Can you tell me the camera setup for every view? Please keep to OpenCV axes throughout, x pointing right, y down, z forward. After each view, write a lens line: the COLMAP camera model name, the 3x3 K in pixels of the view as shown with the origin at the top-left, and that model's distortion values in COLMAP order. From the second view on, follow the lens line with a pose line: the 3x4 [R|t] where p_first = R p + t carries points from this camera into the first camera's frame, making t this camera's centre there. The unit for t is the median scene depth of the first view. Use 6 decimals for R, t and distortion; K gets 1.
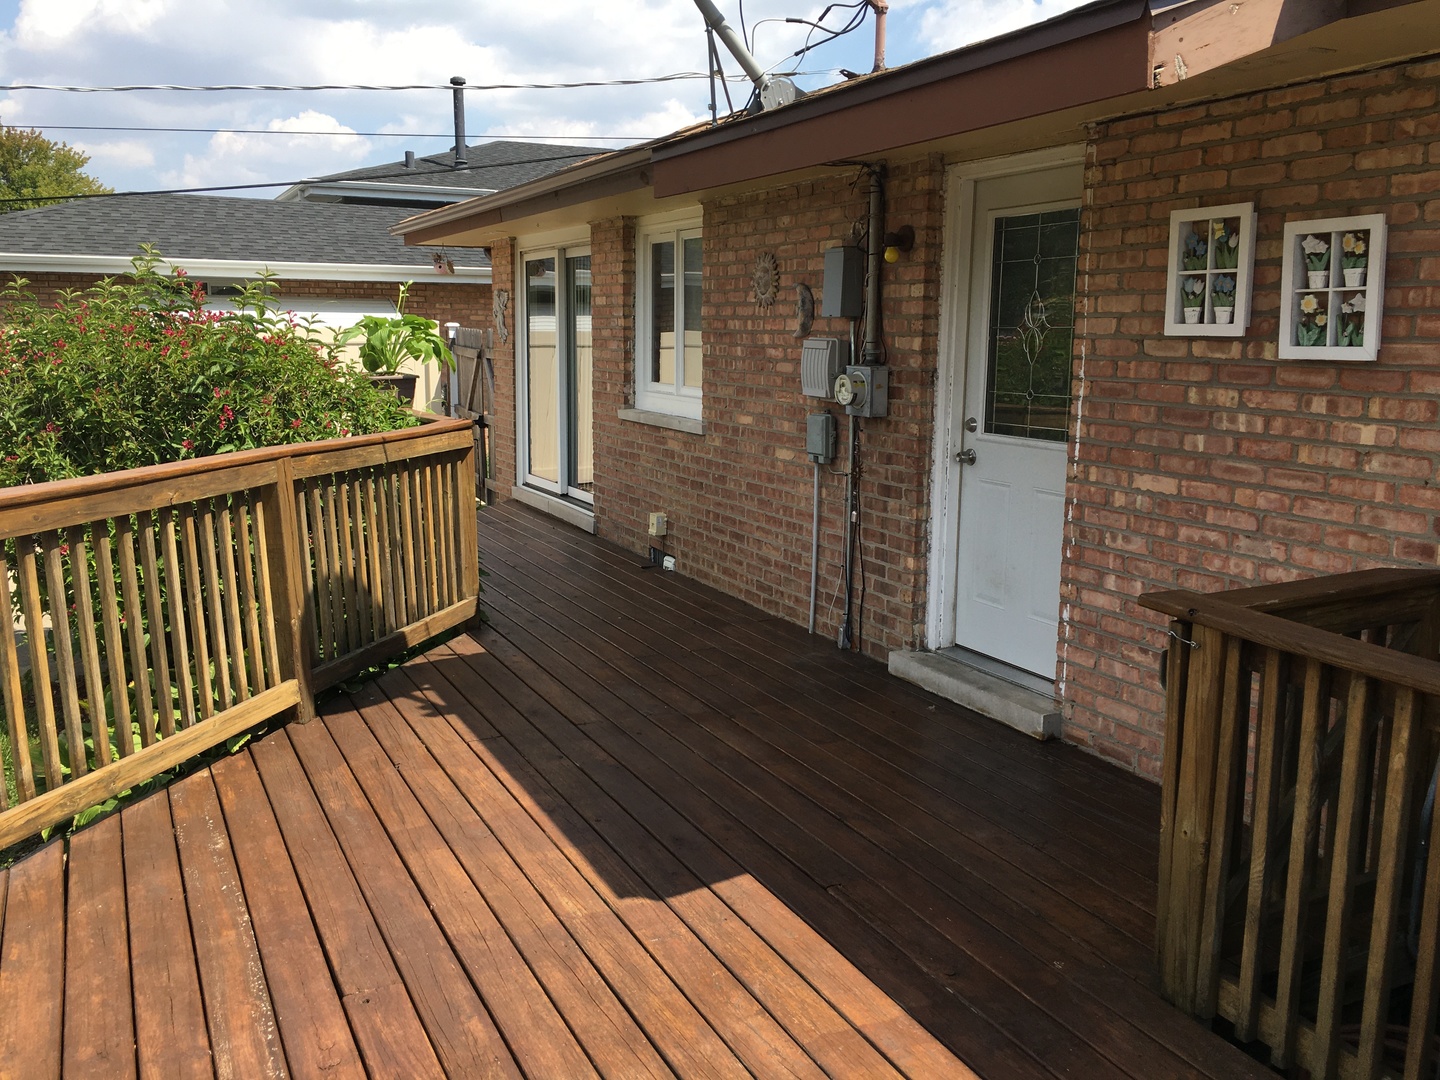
lens RADIAL K [[1210.3, 0, 720.2], [0, 1210.3, 546.4], [0, 0, 1]] dist [0.017588, 0.003291]
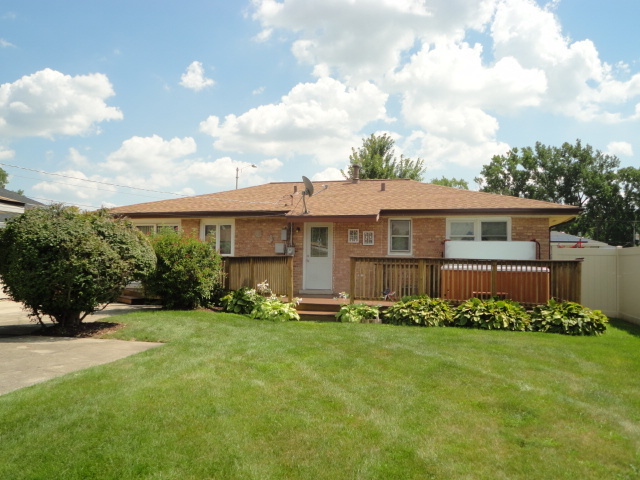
lens RADIAL K [[561.2, 0, 321.2], [0, 561.2, 240.7], [0, 0, 1]] dist [-0.007351, 0.027392]
pose [[0.681139, 0.024911, 0.731730, -2.808525], [0.123481, 0.981196, -0.148348, 0.401316], [-0.721666, 0.191400, 0.665255, -1.610561]]
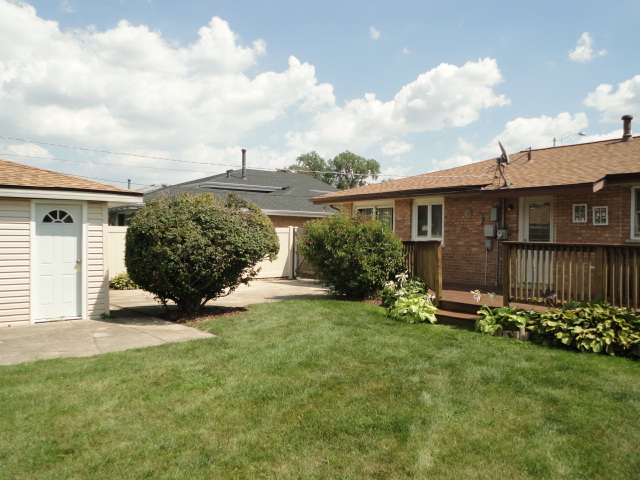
lens RADIAL K [[561.2, 0, 321.7], [0, 561.2, 238.7], [0, 0, 1]] dist [-0.007351, 0.027392]
pose [[0.981982, 0.001503, 0.188966, -1.576505], [0.031130, 0.985021, -0.169602, 0.394524], [-0.186391, 0.172429, 0.967226, -1.709603]]
